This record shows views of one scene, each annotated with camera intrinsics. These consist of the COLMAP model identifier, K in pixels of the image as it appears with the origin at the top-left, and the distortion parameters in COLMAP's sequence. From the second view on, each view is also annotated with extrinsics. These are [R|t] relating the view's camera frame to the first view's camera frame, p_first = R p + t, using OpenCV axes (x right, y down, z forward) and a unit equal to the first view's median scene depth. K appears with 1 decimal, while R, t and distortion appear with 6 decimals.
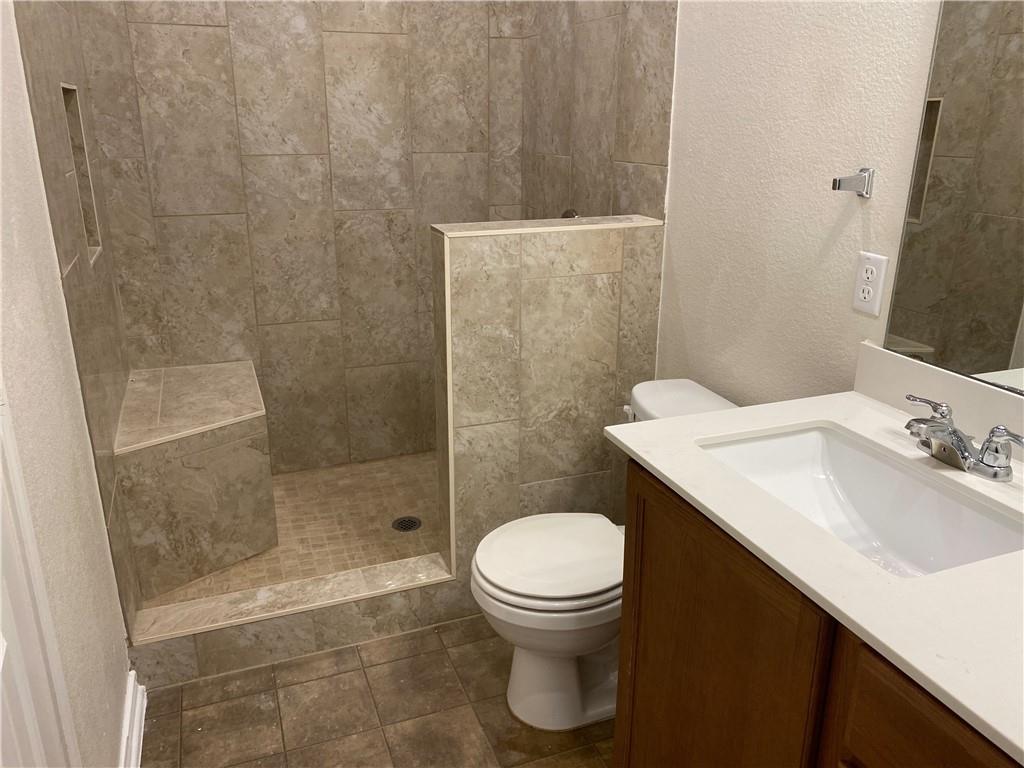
lens RADIAL K [[785.6, 0, 509.6], [0, 785.6, 381.8], [0, 0, 1]] dist [0.037811, -0.043427]
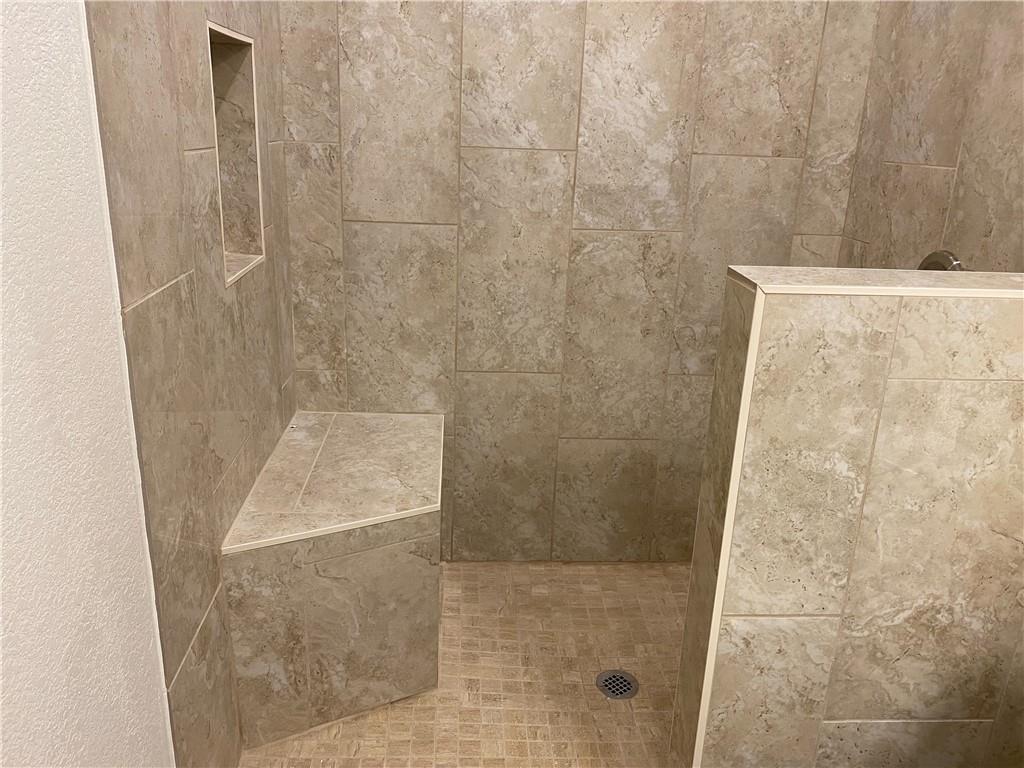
lens RADIAL K [[785.6, 0, 514.9], [0, 785.6, 381.8], [0, 0, 1]] dist [0.037811, -0.043427]
pose [[0.955675, 0.121263, -0.268293, -0.065038], [-0.127217, 0.991863, -0.004853, -0.070450], [0.265521, 0.038770, 0.963325, 0.308793]]
